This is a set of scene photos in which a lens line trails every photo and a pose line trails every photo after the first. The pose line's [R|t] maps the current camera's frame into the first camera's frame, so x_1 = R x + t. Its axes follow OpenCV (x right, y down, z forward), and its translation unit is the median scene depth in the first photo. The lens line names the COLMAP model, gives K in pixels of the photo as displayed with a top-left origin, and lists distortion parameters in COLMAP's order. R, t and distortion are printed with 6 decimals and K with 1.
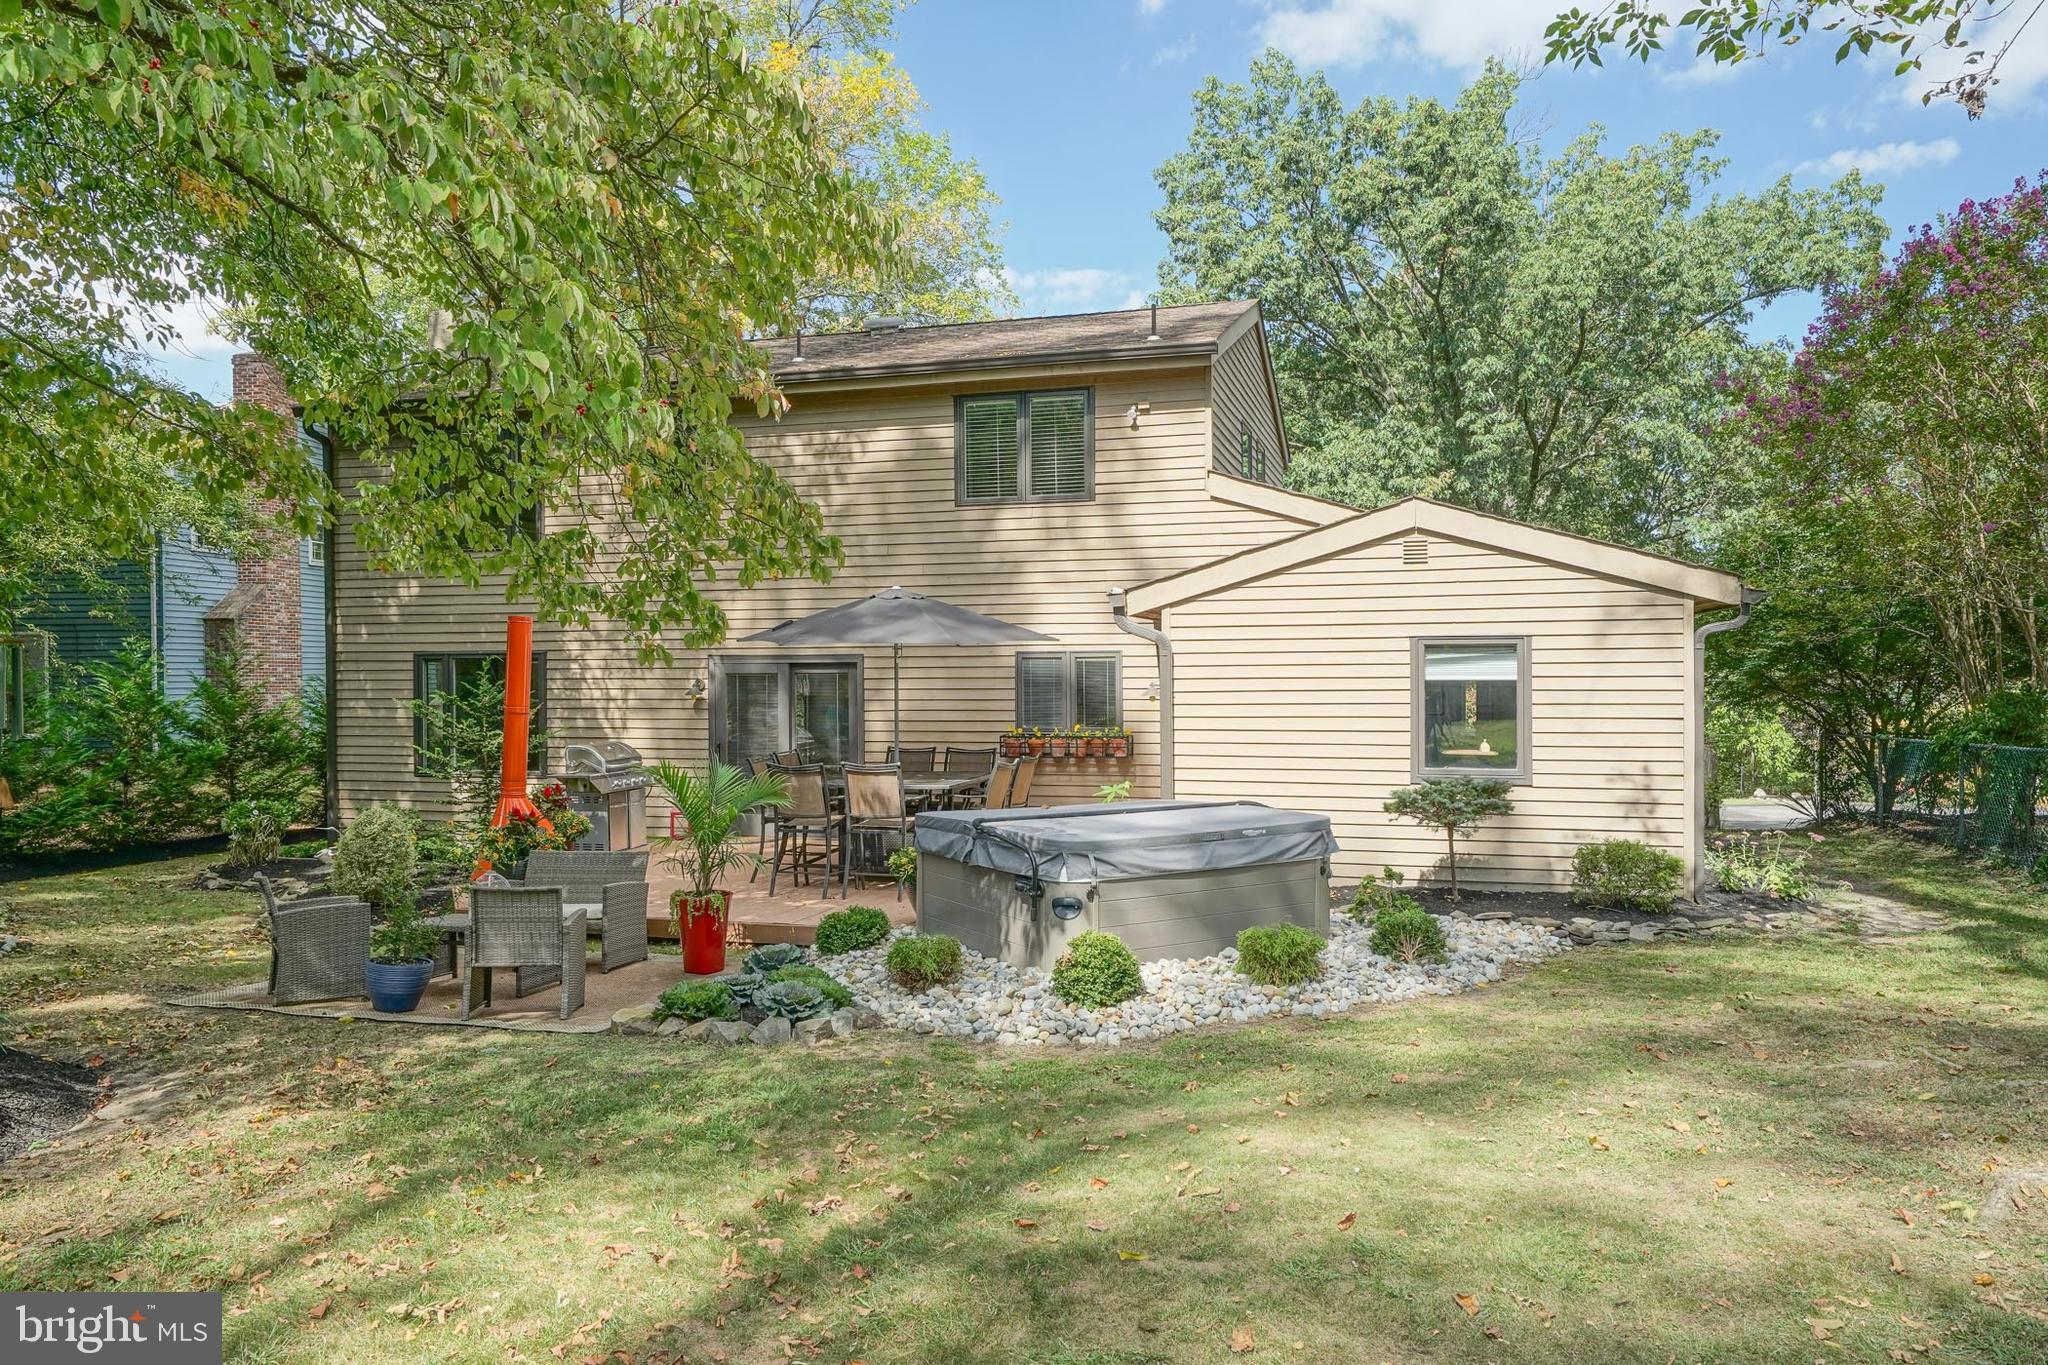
lens RADIAL K [[1430.3, 0, 1024.0], [0, 1430.3, 682.5], [0, 0, 1]] dist [0.032826, 0.000865]
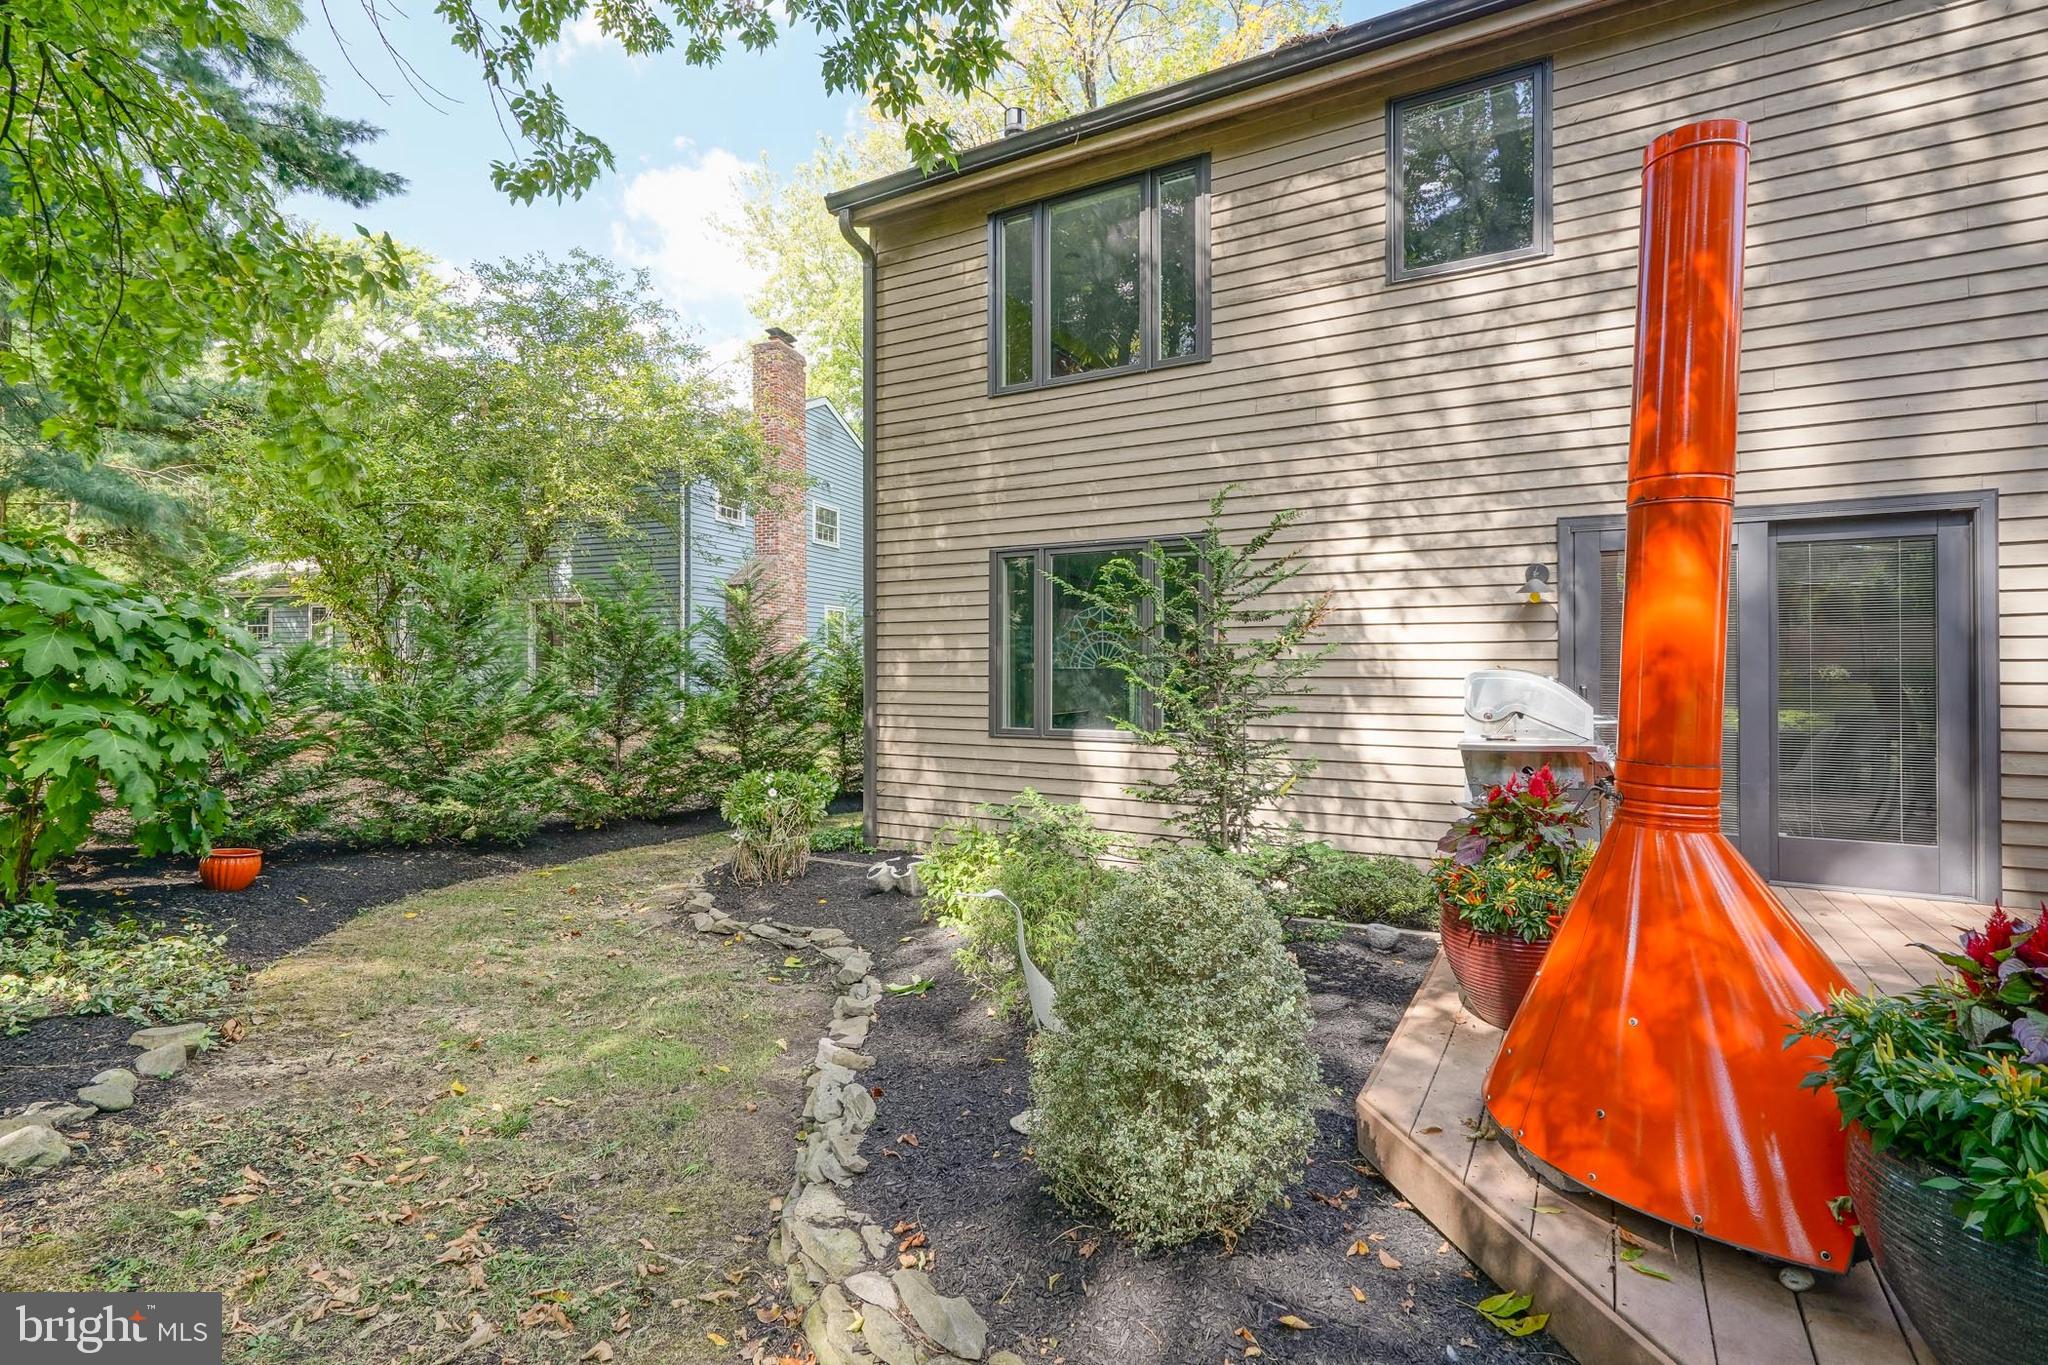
lens RADIAL K [[922.9, 0, 1024.0], [0, 922.9, 682.5], [0, 0, 1]] dist [-0.000472, -0.000125]
pose [[0.976709, 0.009139, -0.214375, -0.287825], [-0.009441, 0.999955, -0.000383, 0.036218], [0.214362, 0.002398, 0.976751, 0.535675]]
